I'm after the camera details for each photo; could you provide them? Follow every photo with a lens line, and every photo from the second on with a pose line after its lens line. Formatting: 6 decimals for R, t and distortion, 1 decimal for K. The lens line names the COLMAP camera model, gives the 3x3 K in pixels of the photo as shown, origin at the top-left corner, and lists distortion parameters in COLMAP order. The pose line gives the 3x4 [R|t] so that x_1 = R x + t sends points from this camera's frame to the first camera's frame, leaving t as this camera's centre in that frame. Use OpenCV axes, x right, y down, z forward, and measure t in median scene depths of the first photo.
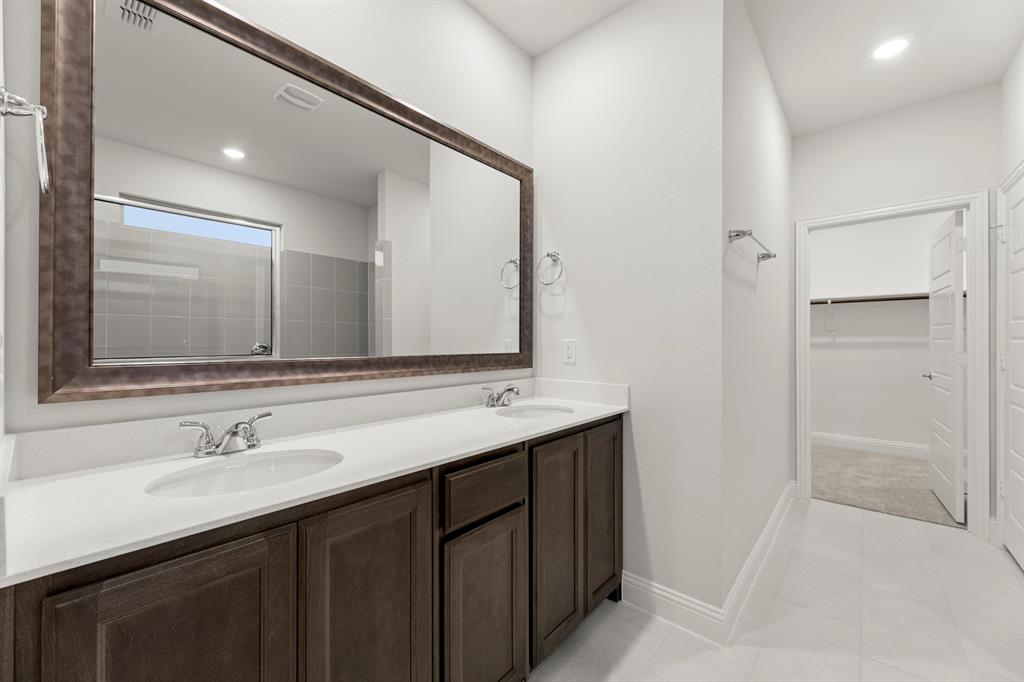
lens RADIAL K [[409.6, 0, 507.0], [0, 409.6, 345.9], [0, 0, 1]] dist [-0.000048, 0.000193]
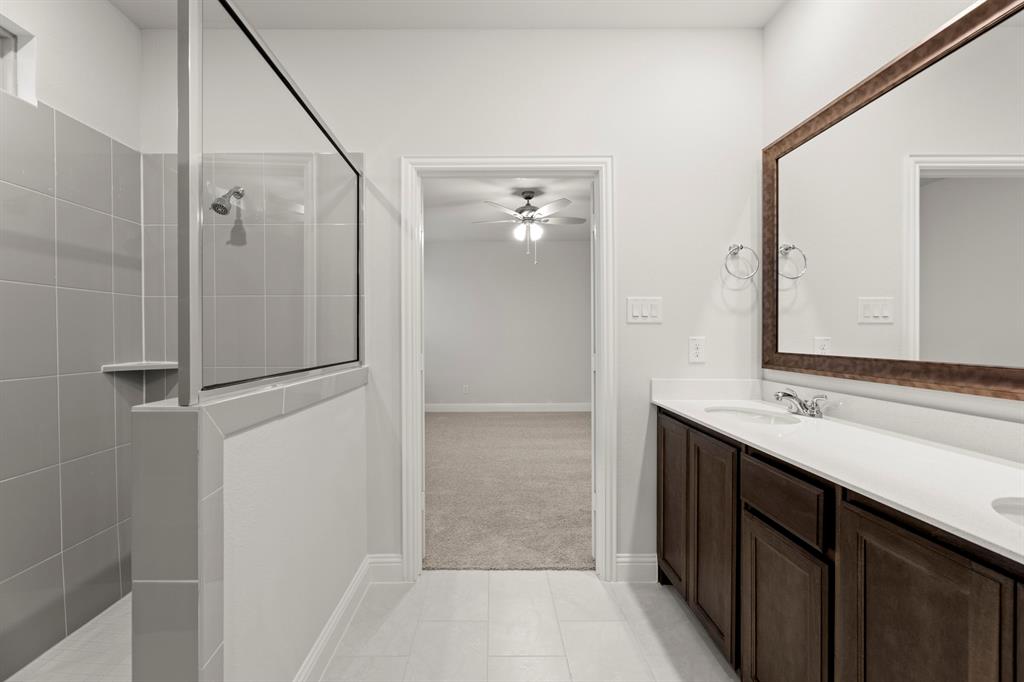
lens RADIAL K [[409.6, 0, 507.0], [0, 409.6, 345.9], [0, 0, 1]] dist [-0.000048, 0.000193]
pose [[-0.720468, 0.010587, -0.693408, 0.962499], [-0.018354, 0.999242, 0.034327, -0.019348], [0.693246, 0.037458, -0.719727, 1.126472]]
